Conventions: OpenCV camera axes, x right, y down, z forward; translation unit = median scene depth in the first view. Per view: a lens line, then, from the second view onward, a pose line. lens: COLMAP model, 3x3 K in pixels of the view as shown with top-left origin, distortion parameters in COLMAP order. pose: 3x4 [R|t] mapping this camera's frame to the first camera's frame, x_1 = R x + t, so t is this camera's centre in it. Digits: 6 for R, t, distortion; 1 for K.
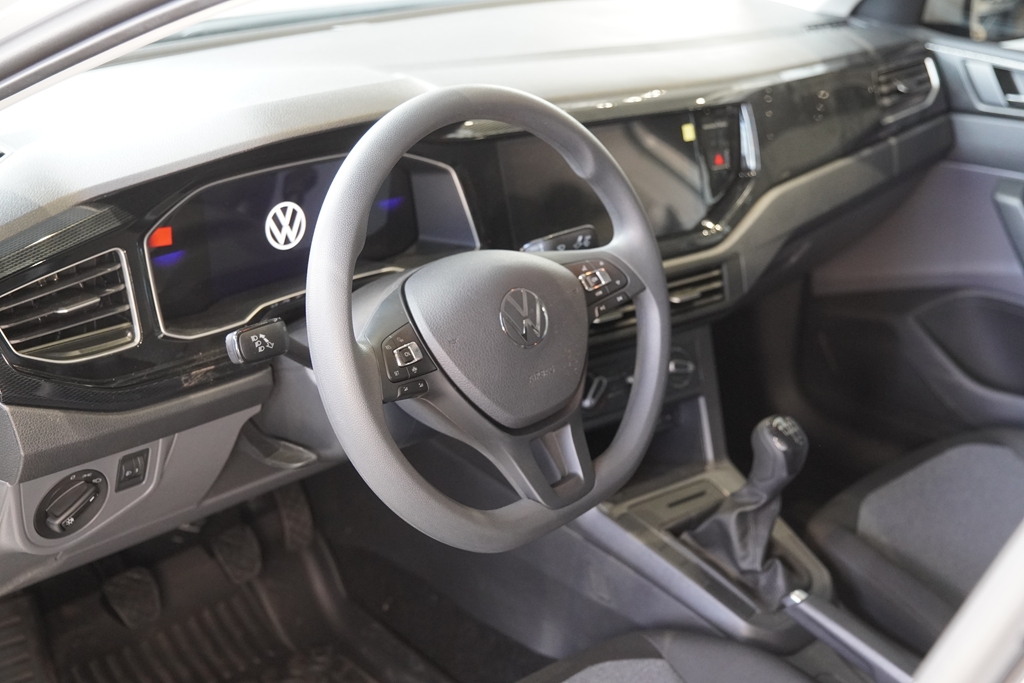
lens RADIAL K [[1375.9, 0, 511.6], [0, 1375.9, 358.8], [0, 0, 1]] dist [0.188101, 0.019529]
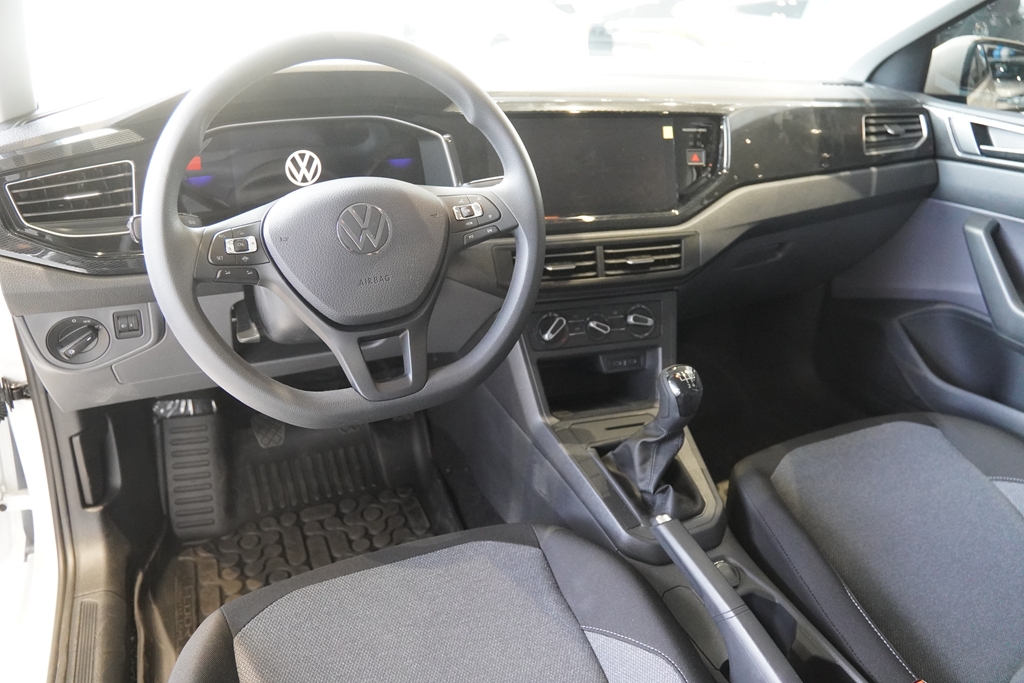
lens RADIAL K [[760.5, 0, 512.0], [0, 760.5, 341.5], [0, 0, 1]] dist [-0.125198, 0.081225]
pose [[0.933771, 0.129444, -0.333641, 0.250463], [-0.127863, 0.991430, 0.026793, 0.021786], [0.334250, 0.017642, 0.942319, 0.335633]]
